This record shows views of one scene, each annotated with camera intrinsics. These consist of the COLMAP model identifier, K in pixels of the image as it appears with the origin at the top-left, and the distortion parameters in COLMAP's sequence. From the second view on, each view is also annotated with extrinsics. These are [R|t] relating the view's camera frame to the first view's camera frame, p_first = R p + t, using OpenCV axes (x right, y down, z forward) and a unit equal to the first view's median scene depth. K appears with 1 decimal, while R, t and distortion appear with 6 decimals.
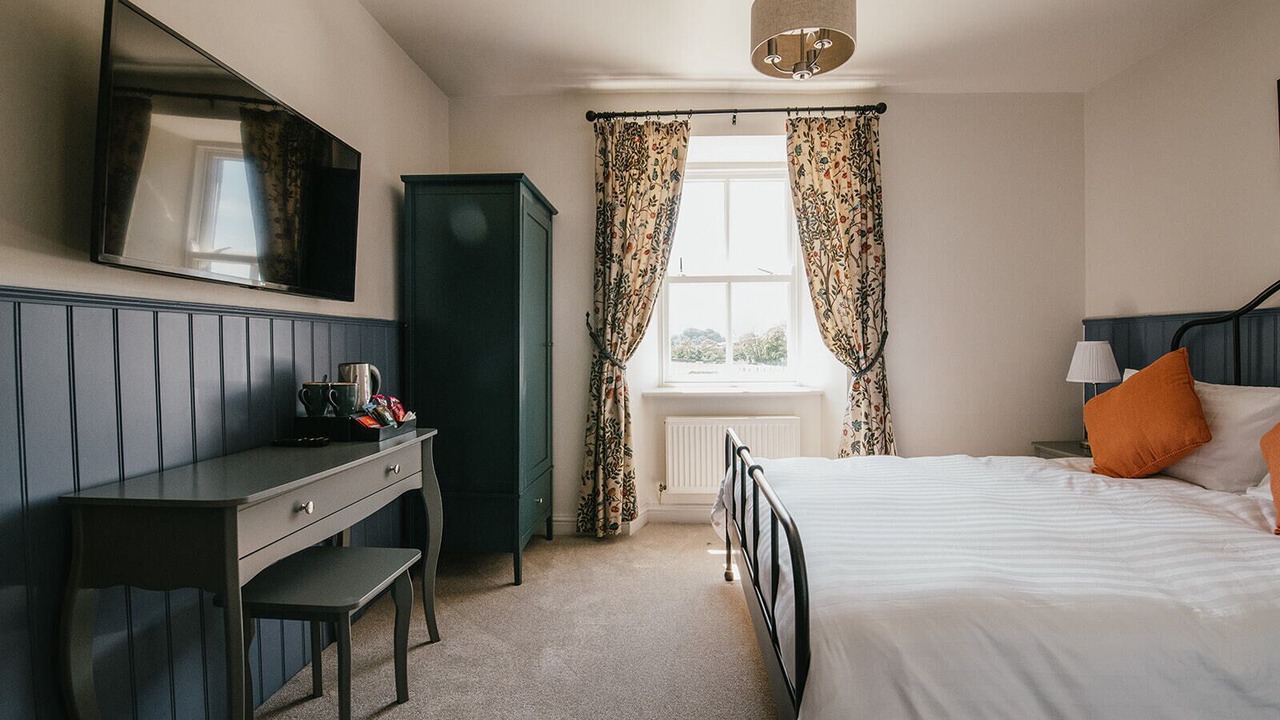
lens RADIAL K [[558.7, 0, 633.2], [0, 558.7, 356.9], [0, 0, 1]] dist [-0.008415, -0.002755]
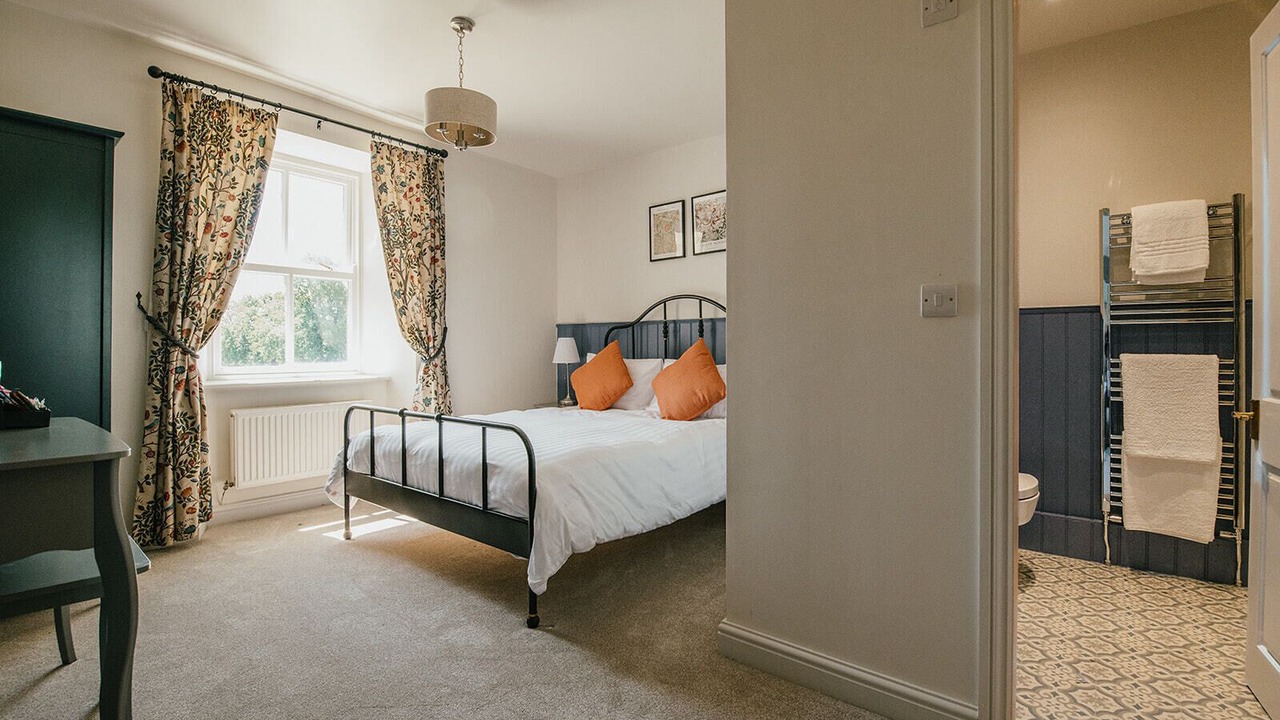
lens RADIAL K [[558.7, 0, 641.4], [0, 558.7, 358.1], [0, 0, 1]] dist [-0.008415, -0.002755]
pose [[0.606212, -0.007567, 0.795267, -0.305088], [0.009389, 0.999953, 0.002357, 0.027205], [-0.795248, 0.006038, 0.606255, -0.140489]]
